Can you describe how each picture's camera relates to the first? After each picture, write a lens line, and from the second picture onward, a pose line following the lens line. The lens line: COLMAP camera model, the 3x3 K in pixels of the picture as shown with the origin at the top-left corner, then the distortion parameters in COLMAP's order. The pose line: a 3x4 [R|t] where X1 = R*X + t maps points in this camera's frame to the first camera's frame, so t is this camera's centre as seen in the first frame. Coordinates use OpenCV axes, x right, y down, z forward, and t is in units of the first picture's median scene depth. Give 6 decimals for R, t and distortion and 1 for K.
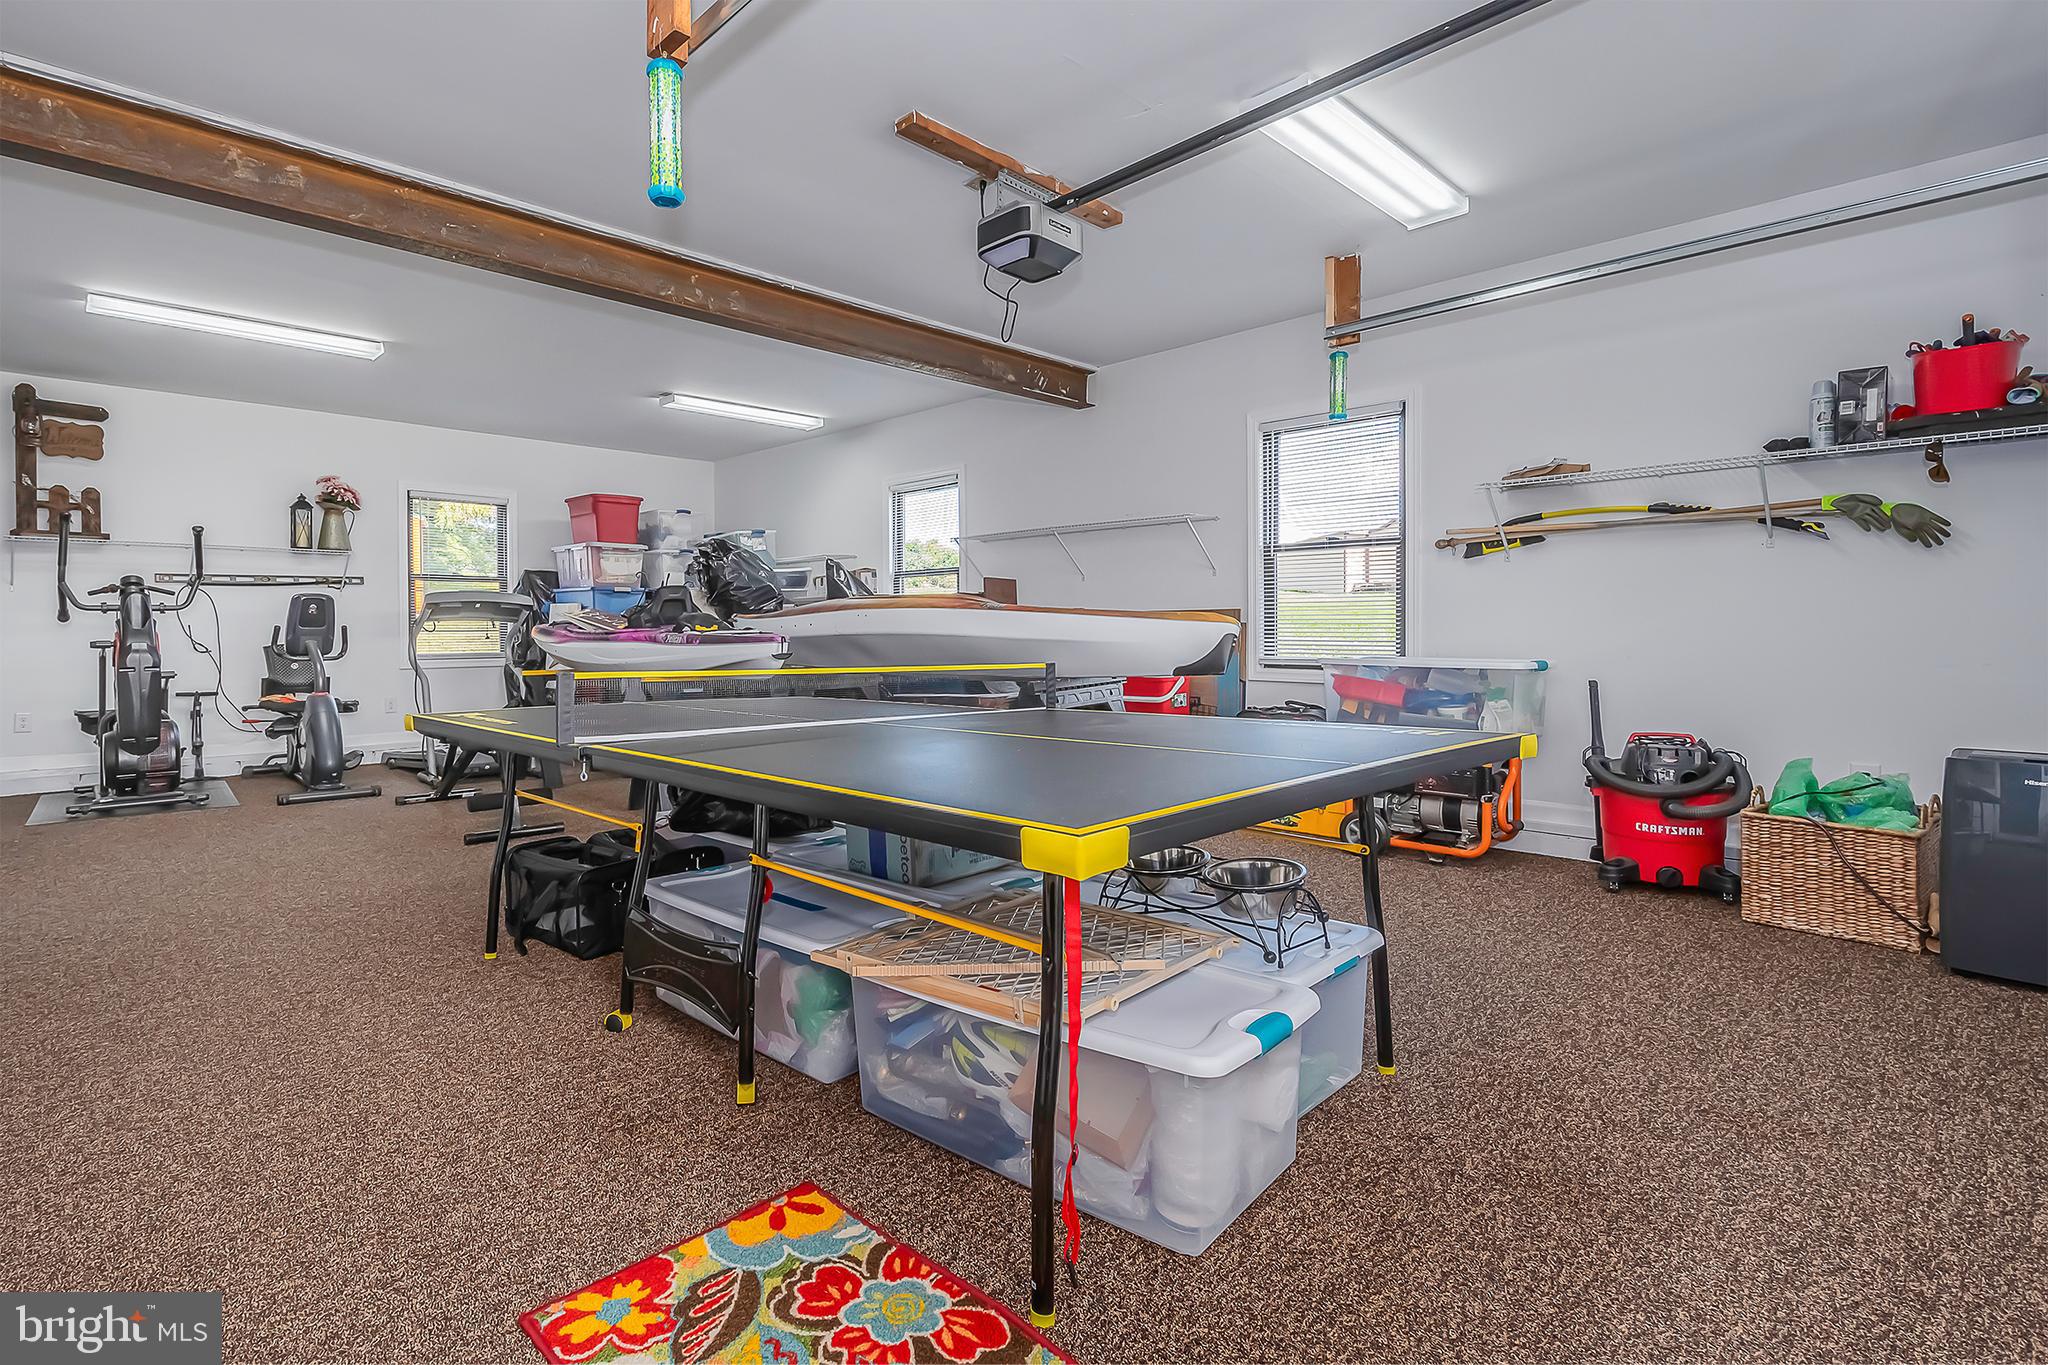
lens RADIAL K [[995.7, 0, 1024.0], [0, 995.7, 682.5], [0, 0, 1]] dist [-0.000977, -0.000685]
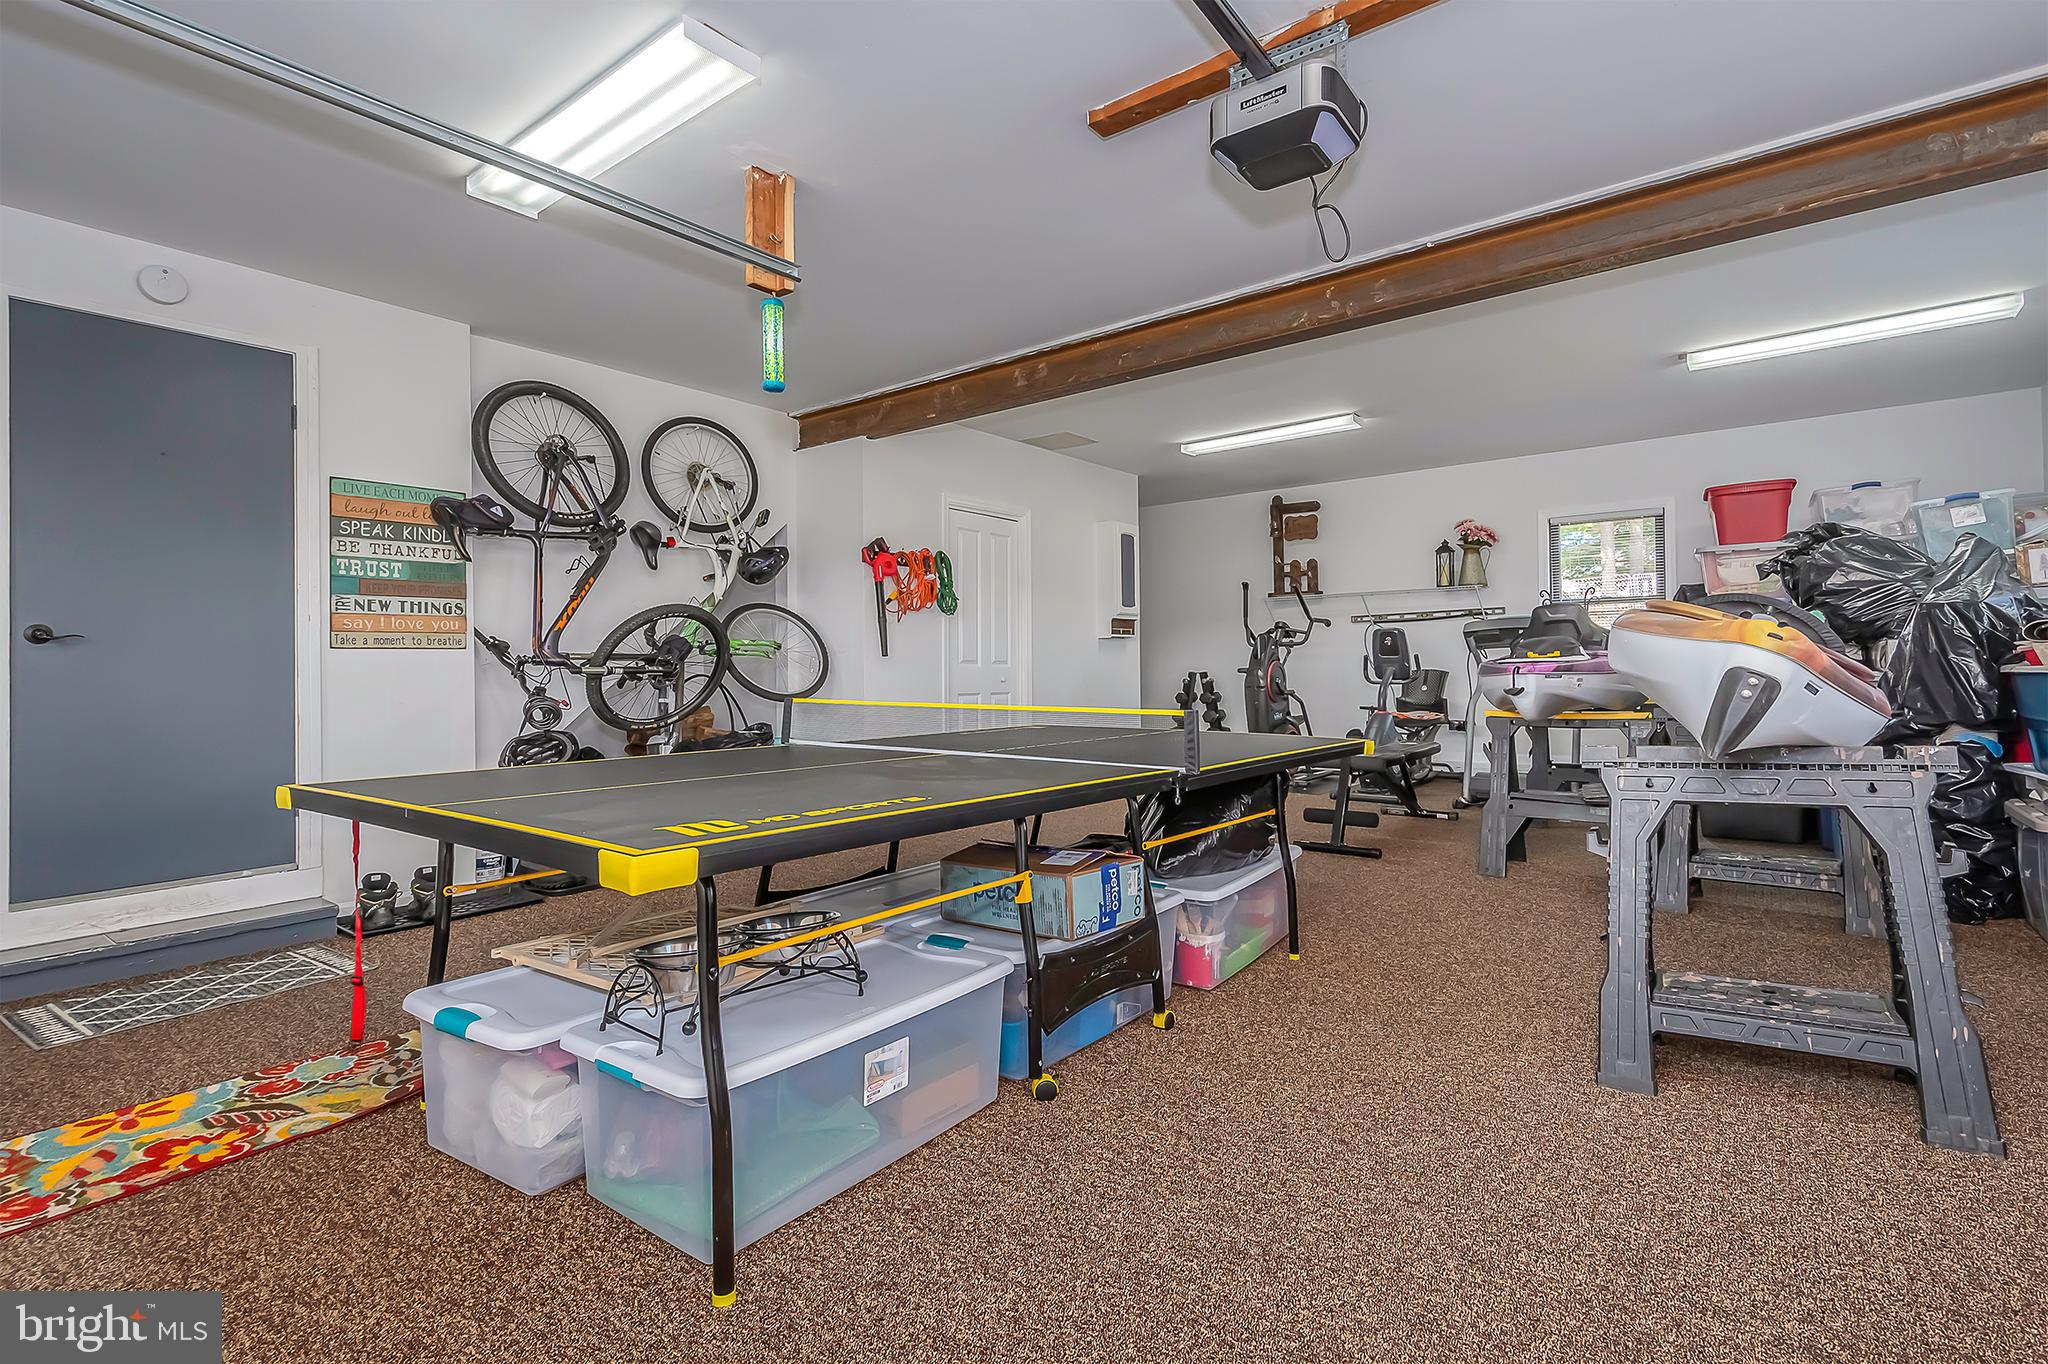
lens RADIAL K [[995.7, 0, 1024.0], [0, 995.7, 682.0], [0, 0, 1]] dist [-0.000977, -0.000685]
pose [[0.077371, 0.020124, -0.996799, 0.456020], [-0.033243, 0.999292, 0.017594, -0.032258], [0.996448, 0.031775, 0.077985, 0.493938]]
